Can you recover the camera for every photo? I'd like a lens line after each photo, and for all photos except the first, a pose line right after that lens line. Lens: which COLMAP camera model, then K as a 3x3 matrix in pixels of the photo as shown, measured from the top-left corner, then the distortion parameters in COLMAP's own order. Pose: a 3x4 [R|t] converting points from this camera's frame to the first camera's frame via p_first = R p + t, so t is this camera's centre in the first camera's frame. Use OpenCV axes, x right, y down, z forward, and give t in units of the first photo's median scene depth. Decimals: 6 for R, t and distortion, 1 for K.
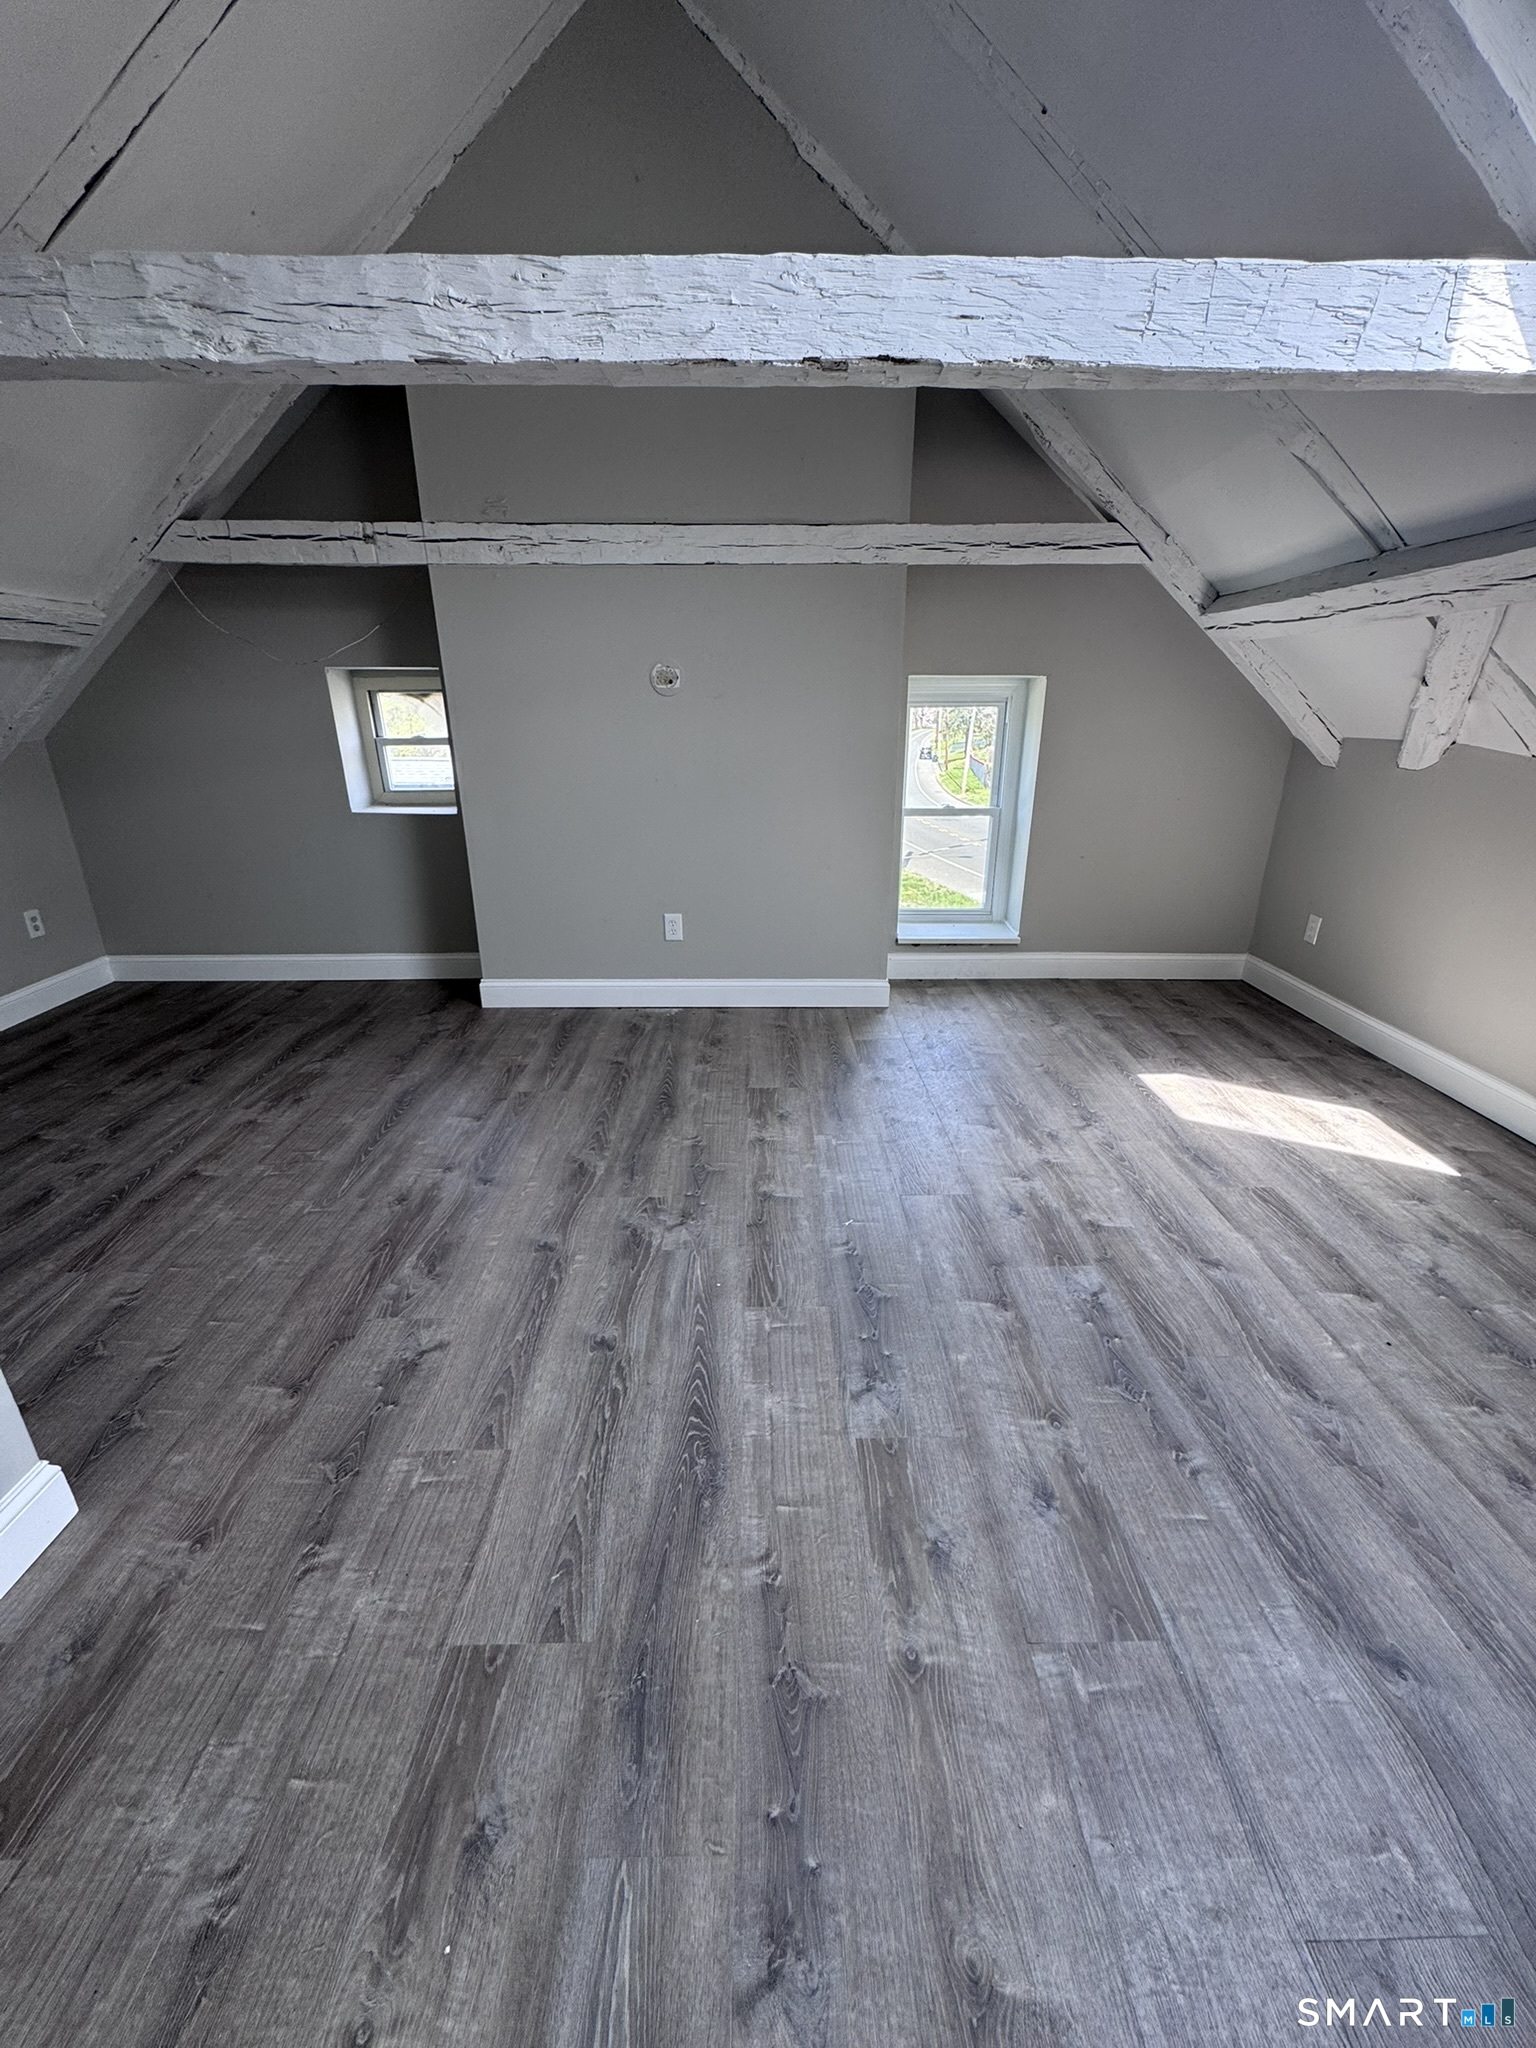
lens RADIAL K [[817.2, 0, 772.2], [0, 817.2, 1020.6], [0, 0, 1]] dist [-0.004144, 0.000479]
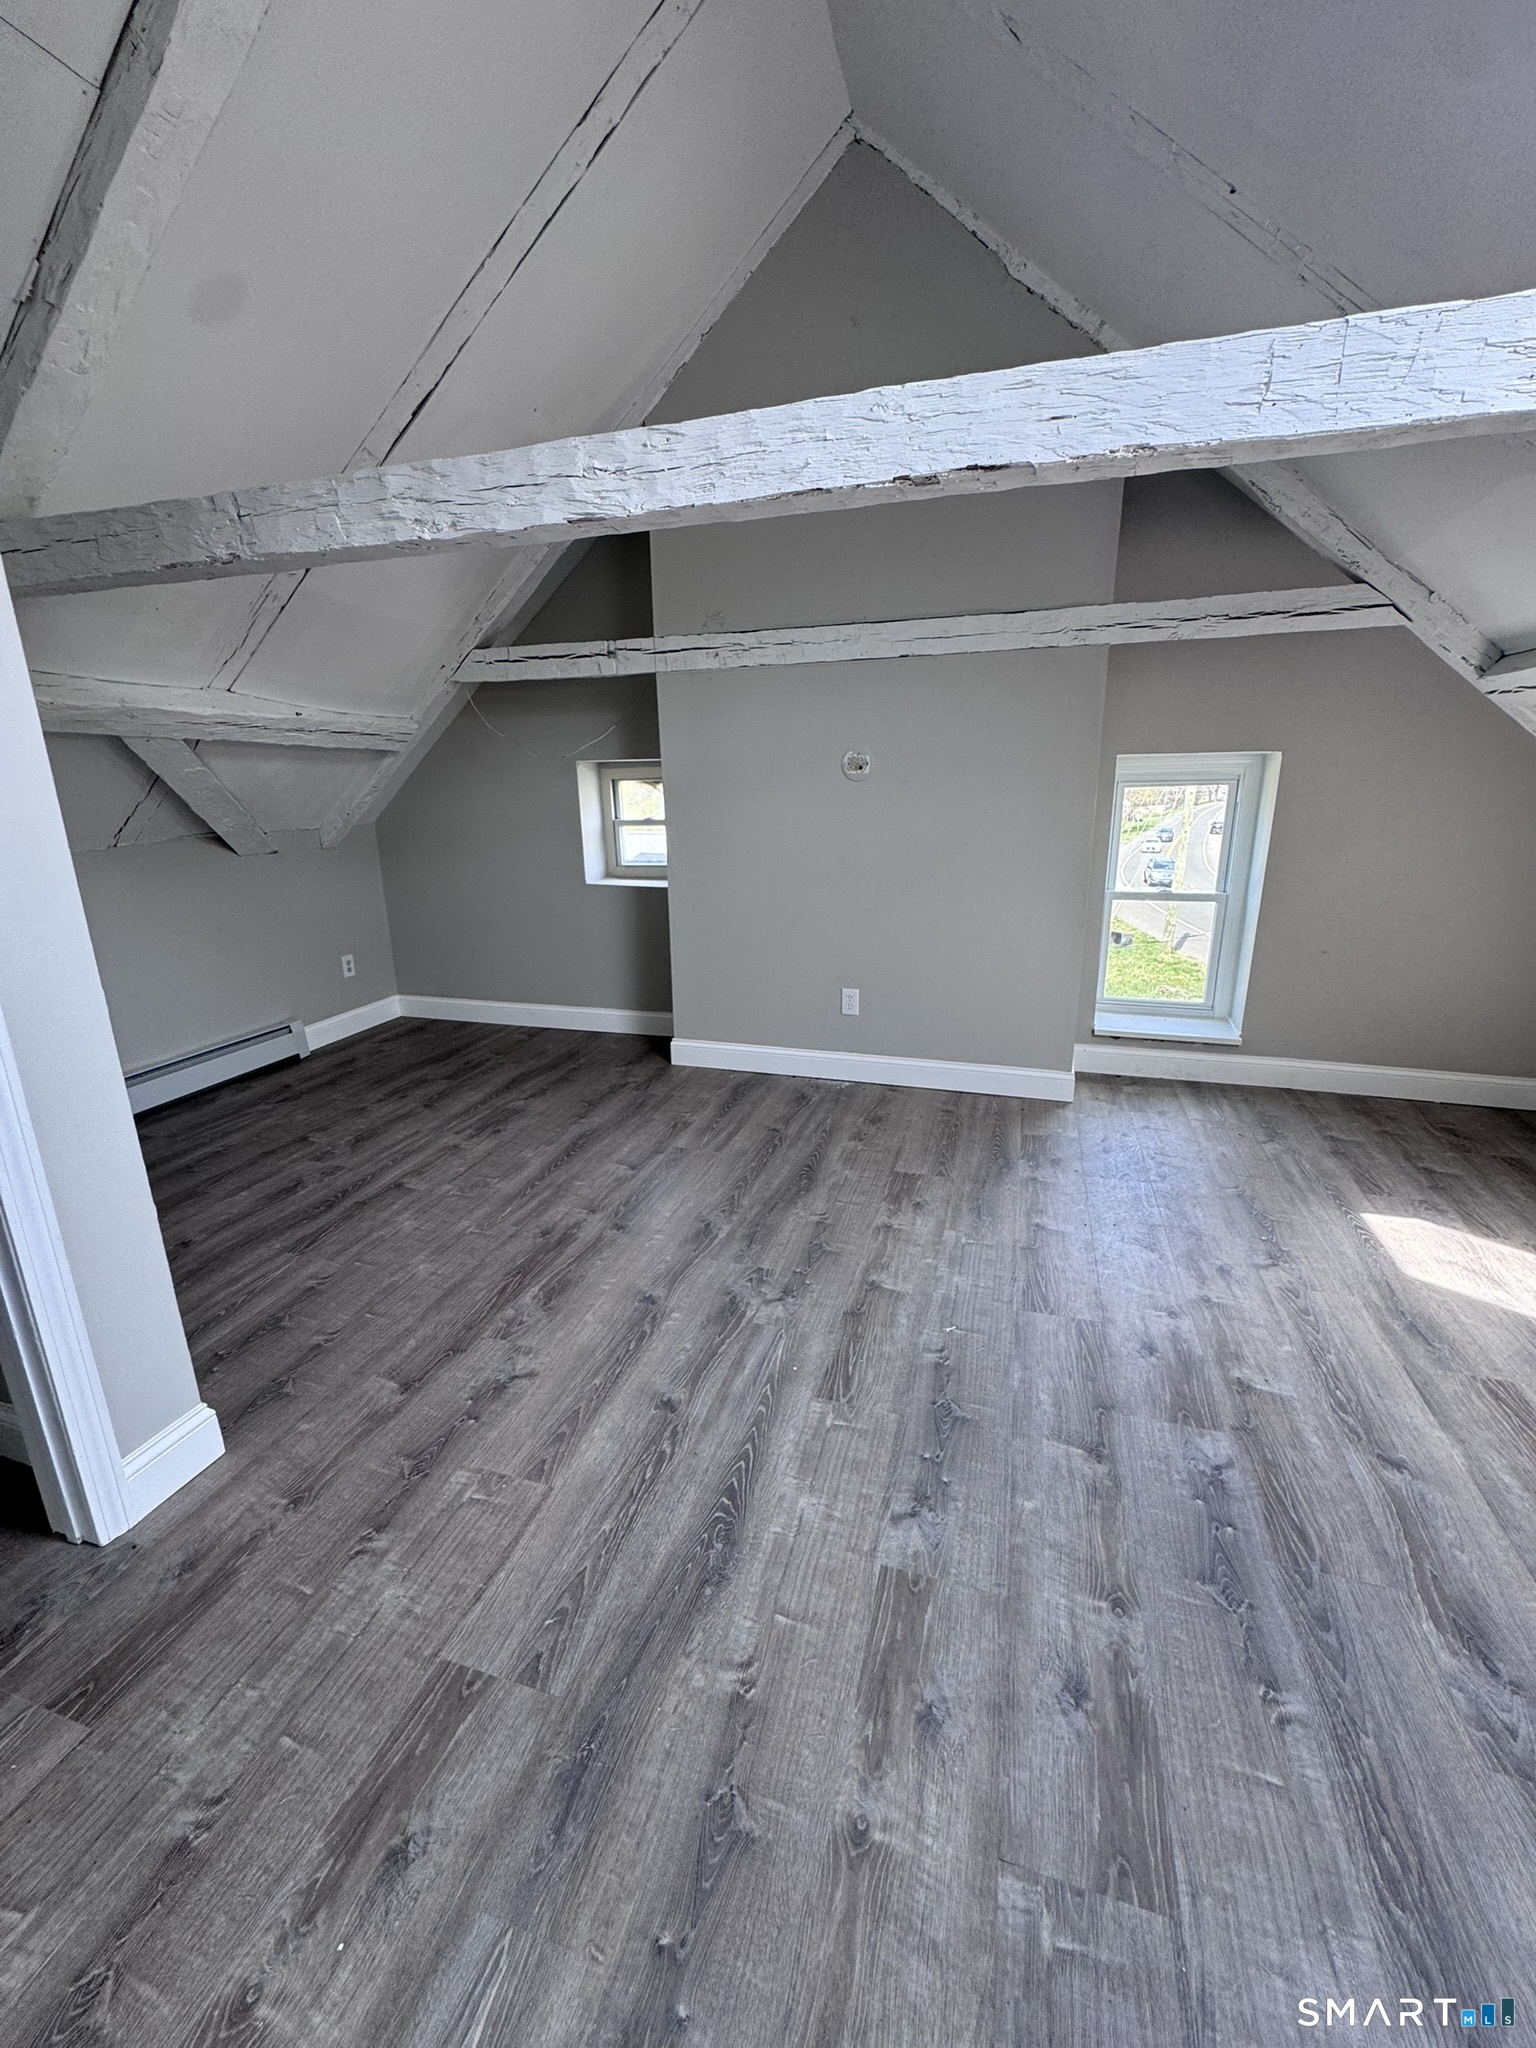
lens RADIAL K [[817.2, 0, 772.2], [0, 817.2, 1020.6], [0, 0, 1]] dist [-0.004144, 0.000479]
pose [[0.951105, 0.070933, -0.300613, 0.224709], [-0.095942, 0.992975, -0.069246, -0.028521], [0.293589, 0.094702, 0.951229, 0.020270]]
